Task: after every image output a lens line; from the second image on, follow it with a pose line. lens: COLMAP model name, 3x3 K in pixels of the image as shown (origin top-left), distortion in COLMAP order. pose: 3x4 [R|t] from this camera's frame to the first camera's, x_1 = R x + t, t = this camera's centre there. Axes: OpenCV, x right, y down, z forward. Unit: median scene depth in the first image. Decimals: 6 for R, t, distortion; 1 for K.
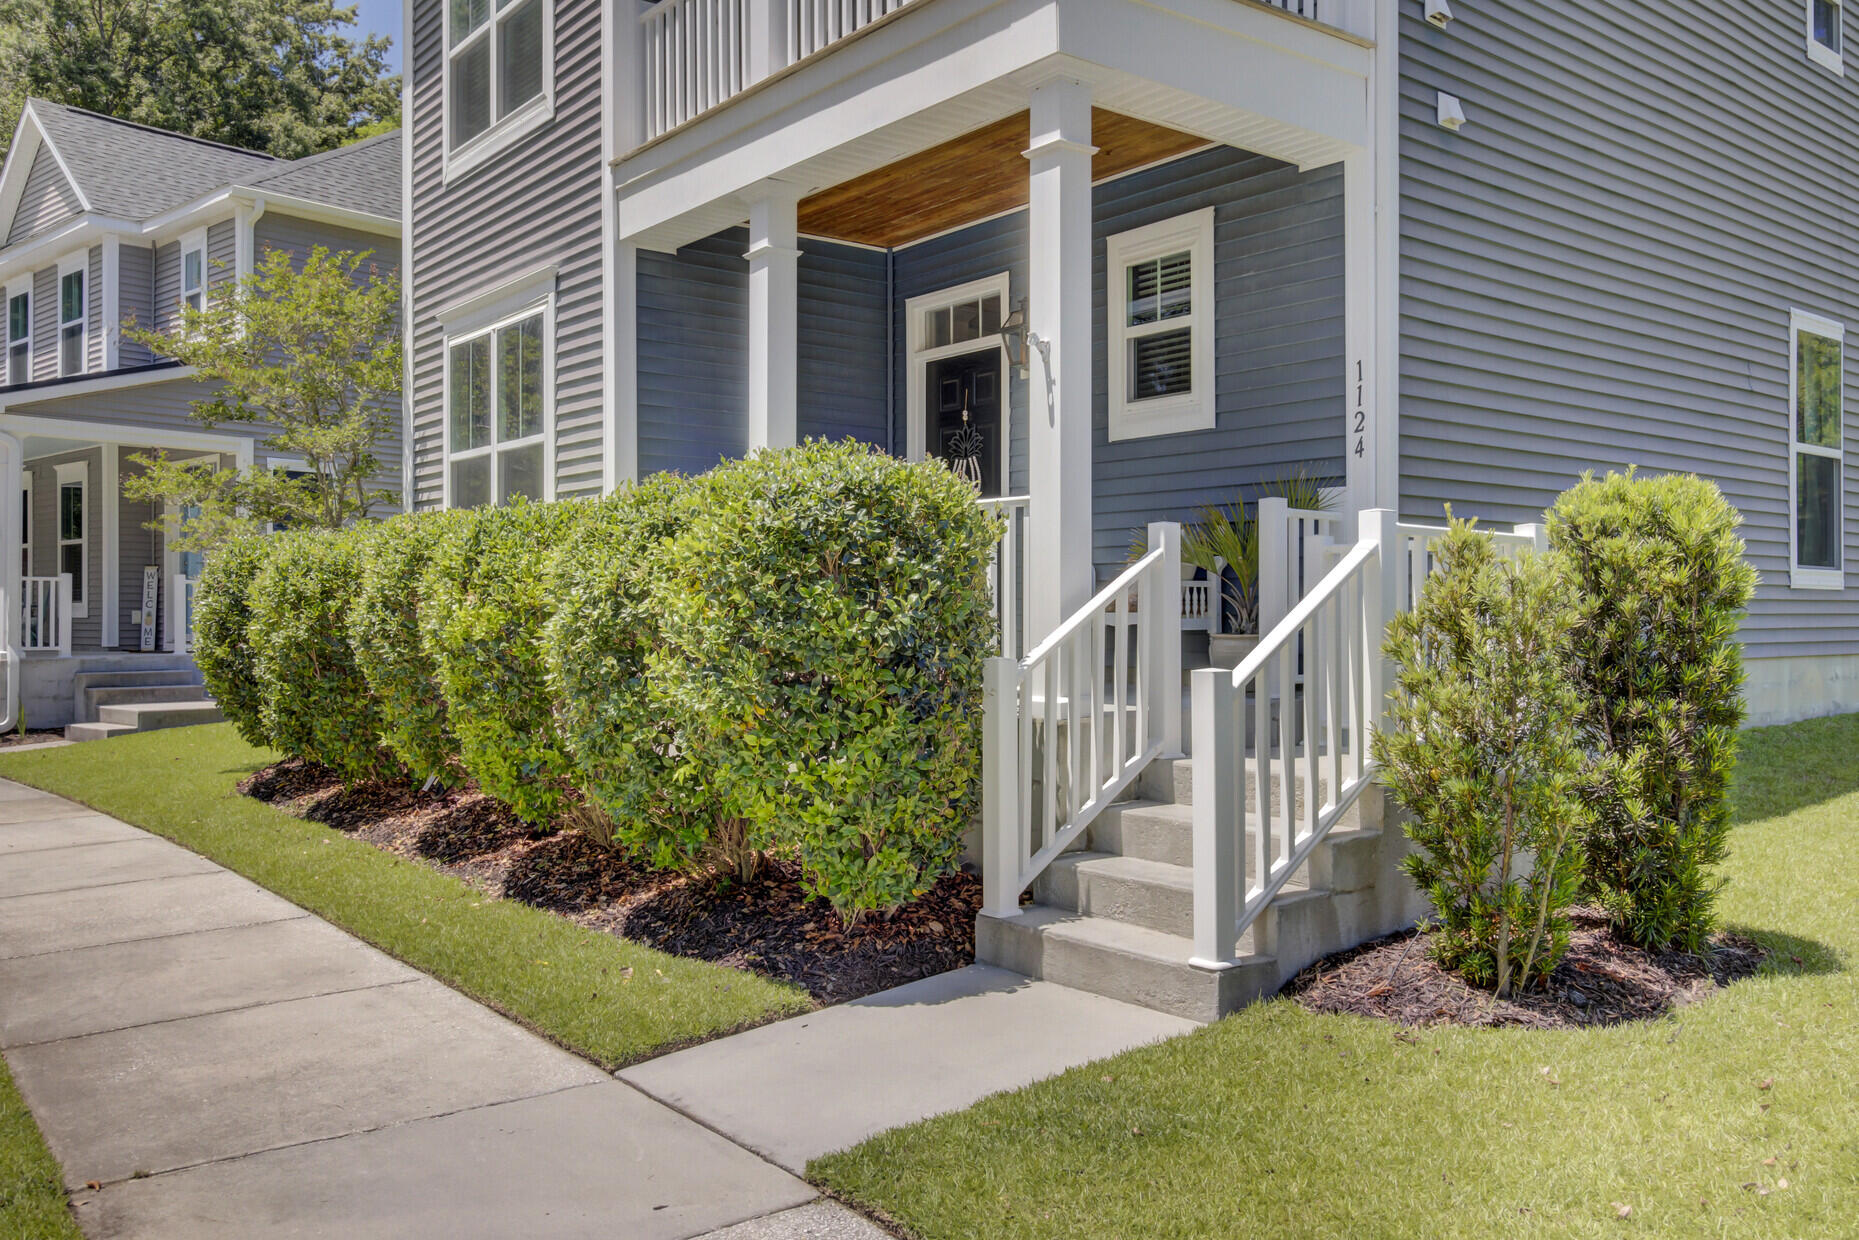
lens RADIAL K [[1470.3, 0, 932.0], [0, 1470.3, 620.5], [0, 0, 1]] dist [0.005734, 0.000445]
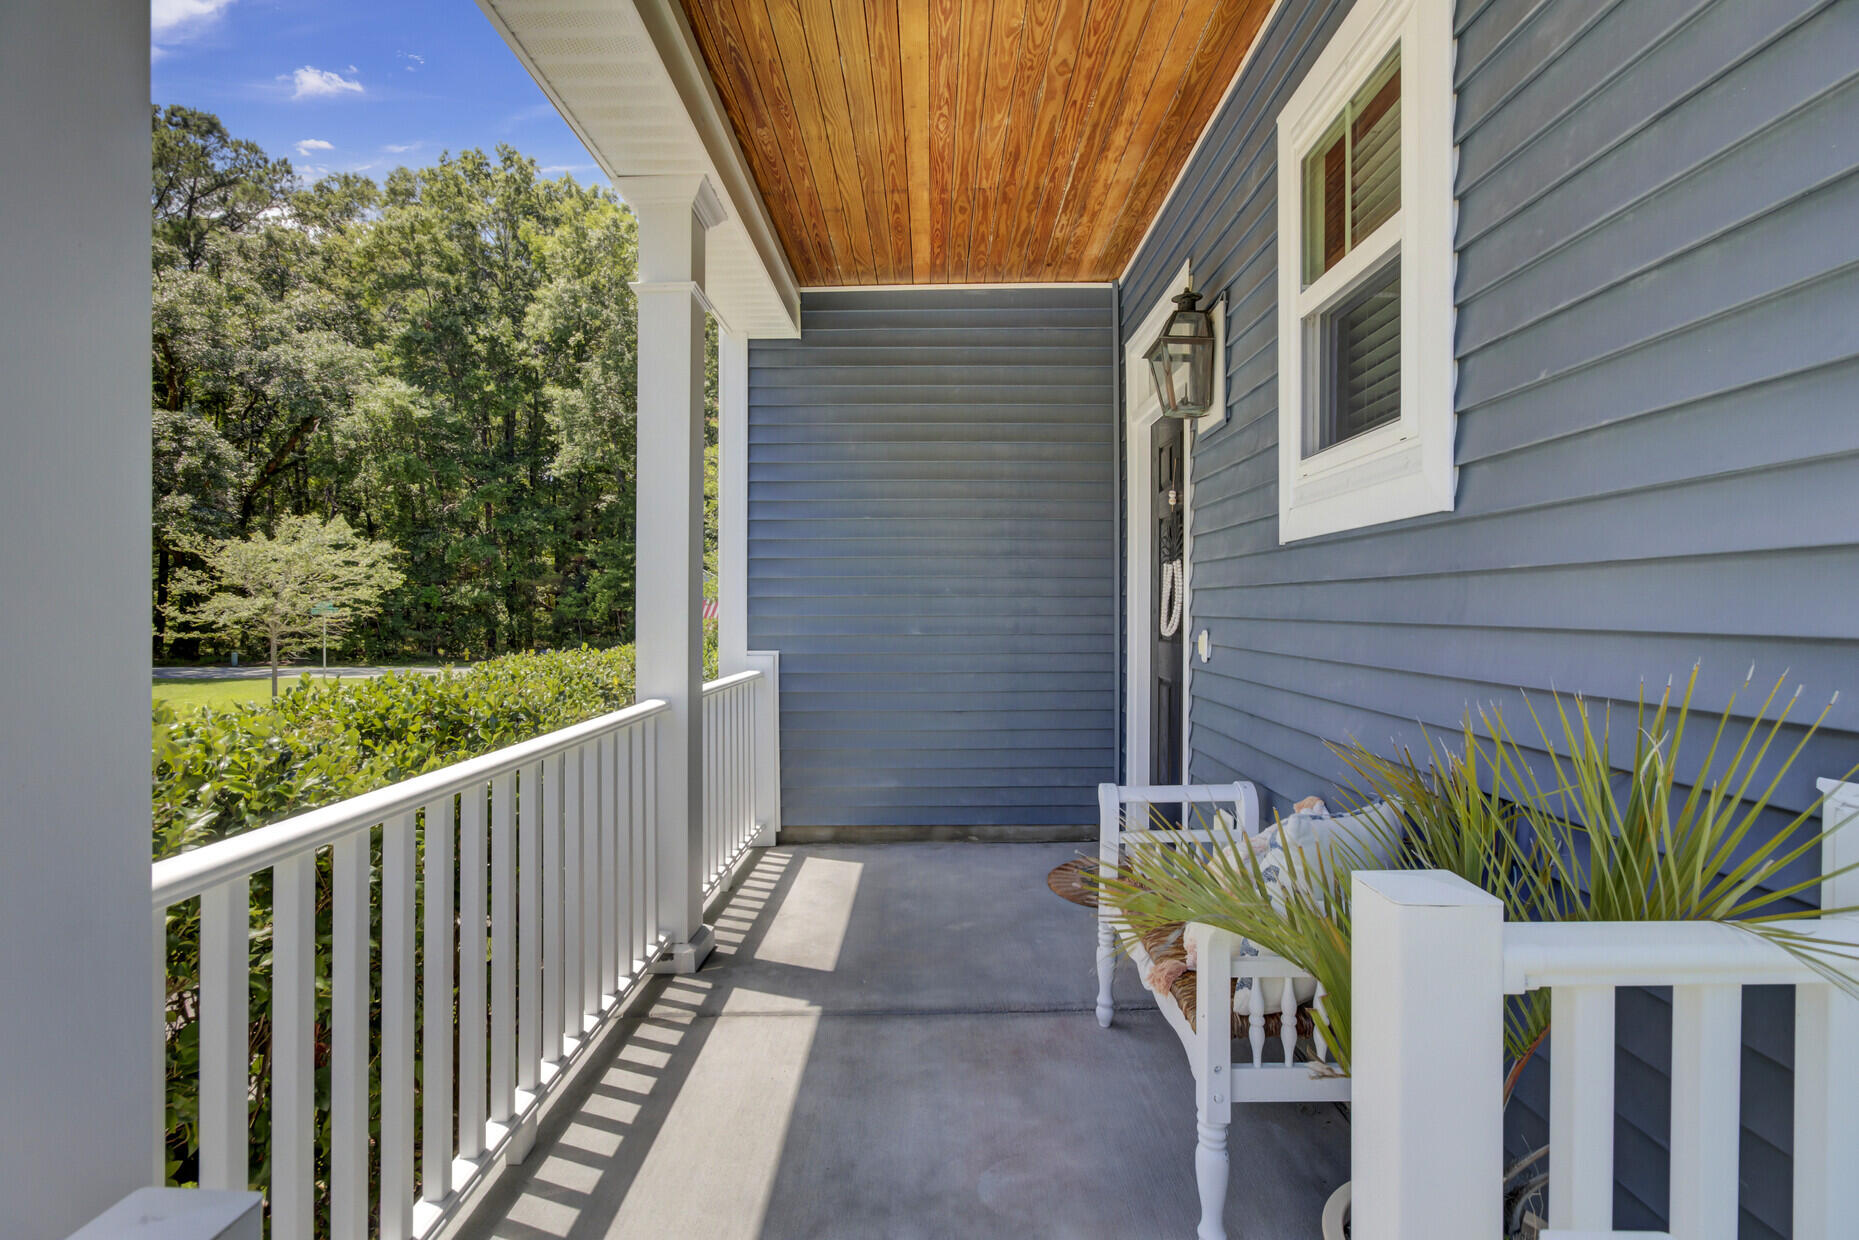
lens RADIAL K [[864.0, 0, 929.9], [0, 864.0, 614.1], [0, 0, 1]] dist [0.001000, -0.000561]
pose [[0.779775, 0.003053, -0.626053, 0.204606], [0.001074, 0.999980, 0.006214, -0.097143], [0.626060, -0.005518, 0.779756, 0.686443]]
